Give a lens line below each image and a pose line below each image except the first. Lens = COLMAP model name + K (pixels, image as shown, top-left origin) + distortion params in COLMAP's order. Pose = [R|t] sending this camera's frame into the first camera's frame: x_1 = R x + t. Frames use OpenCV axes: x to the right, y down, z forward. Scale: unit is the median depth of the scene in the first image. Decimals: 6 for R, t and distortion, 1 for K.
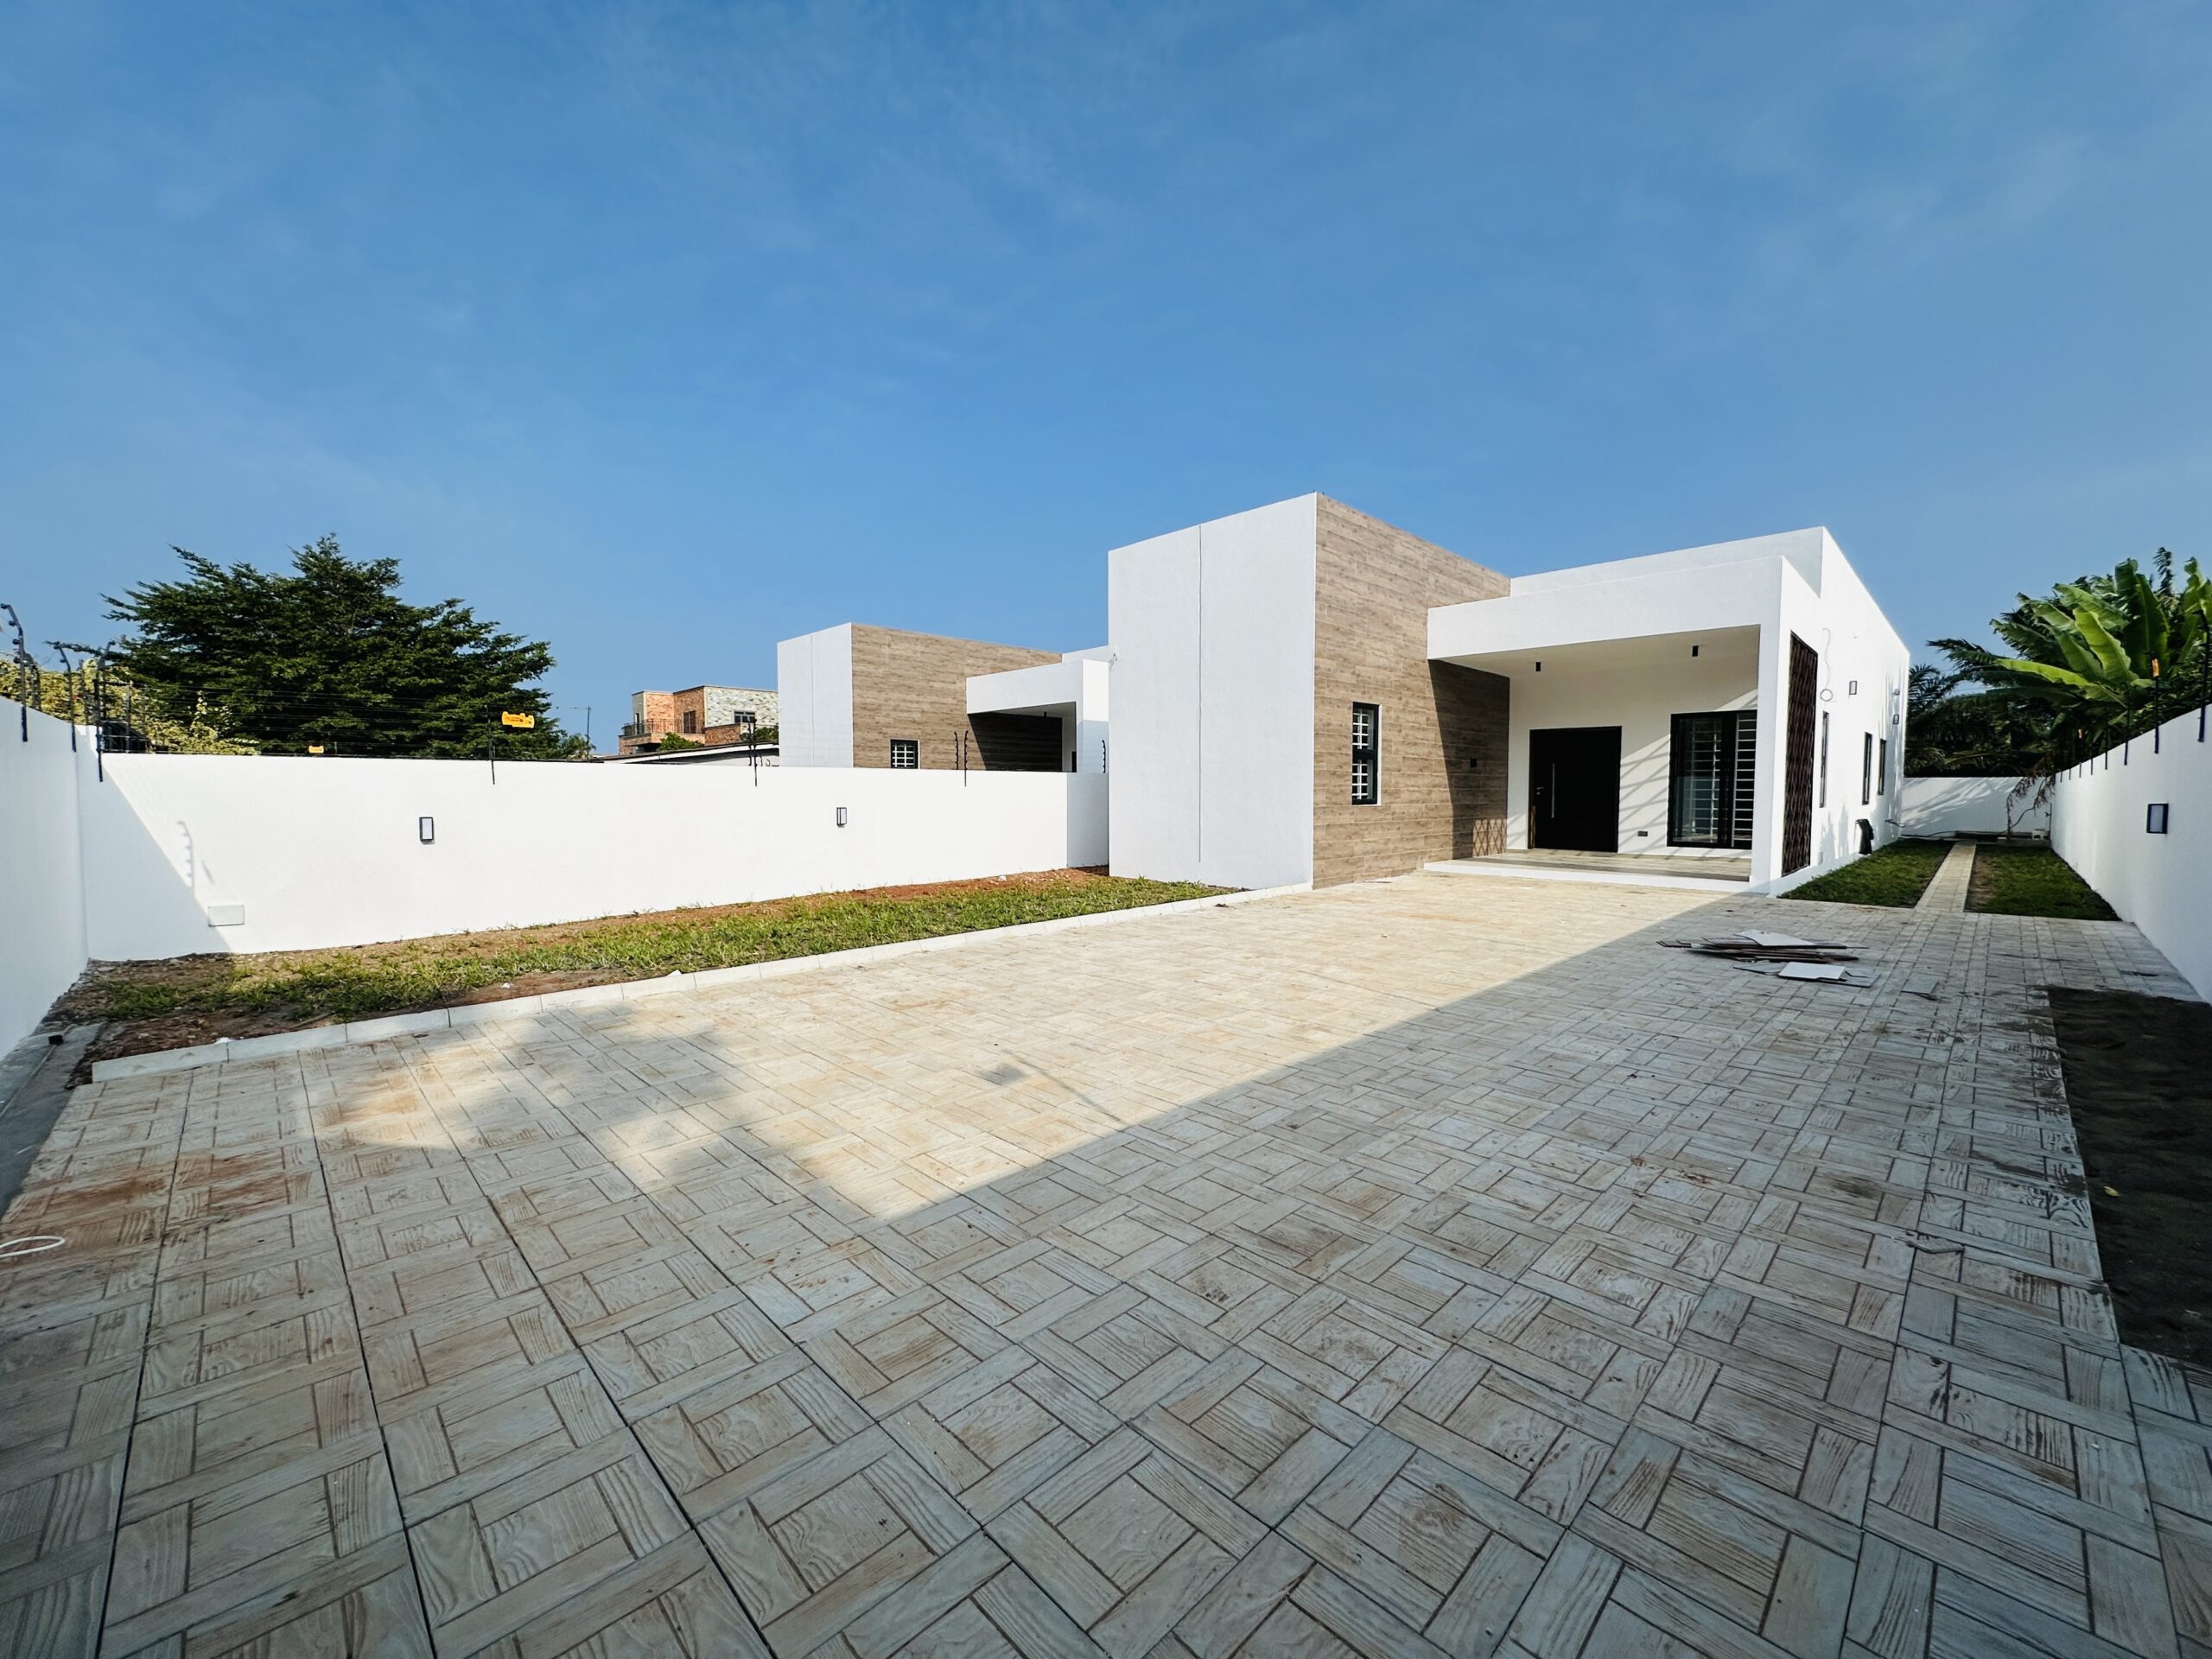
lens RADIAL K [[887.6, 0, 1106.8], [0, 887.6, 828.5], [0, 0, 1]] dist [-0.004857, 0.000835]
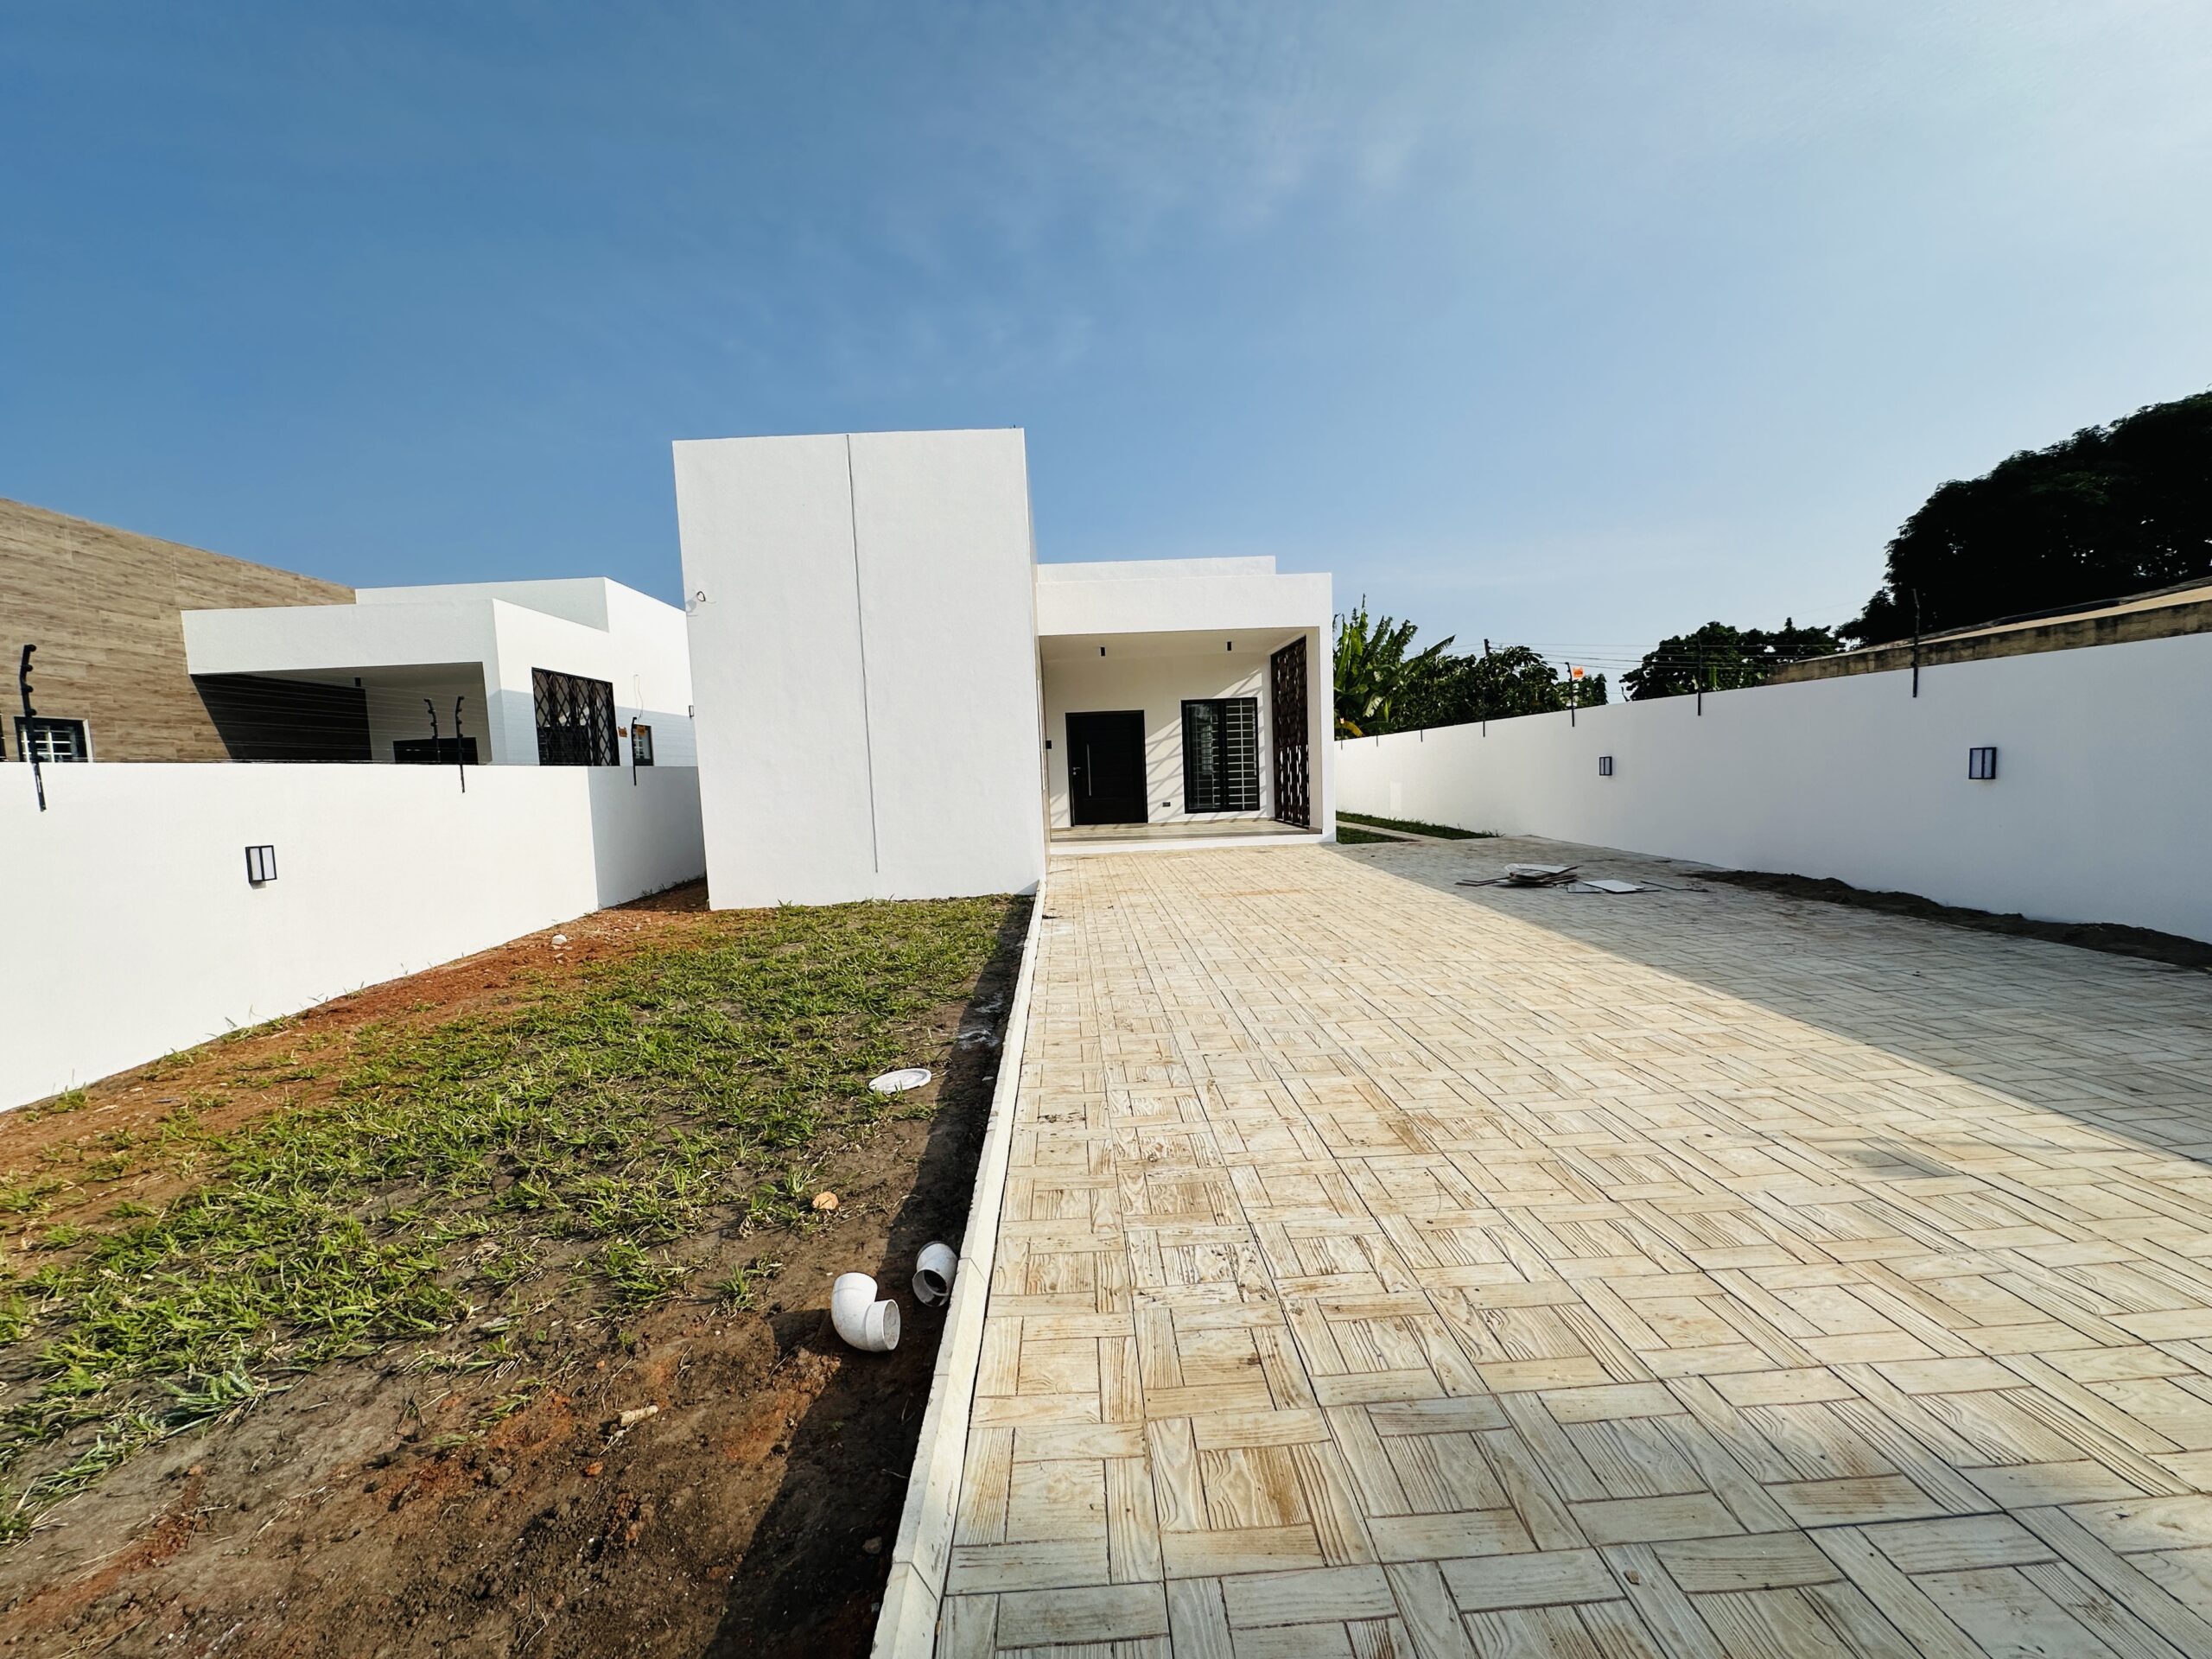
lens RADIAL K [[887.6, 0, 1112.1], [0, 887.6, 817.8], [0, 0, 1]] dist [-0.004857, 0.000835]
pose [[0.664615, -0.071957, 0.743713, -0.289094], [0.075182, 0.996741, 0.029252, -0.015163], [-0.743394, 0.036473, 0.667858, 0.283511]]
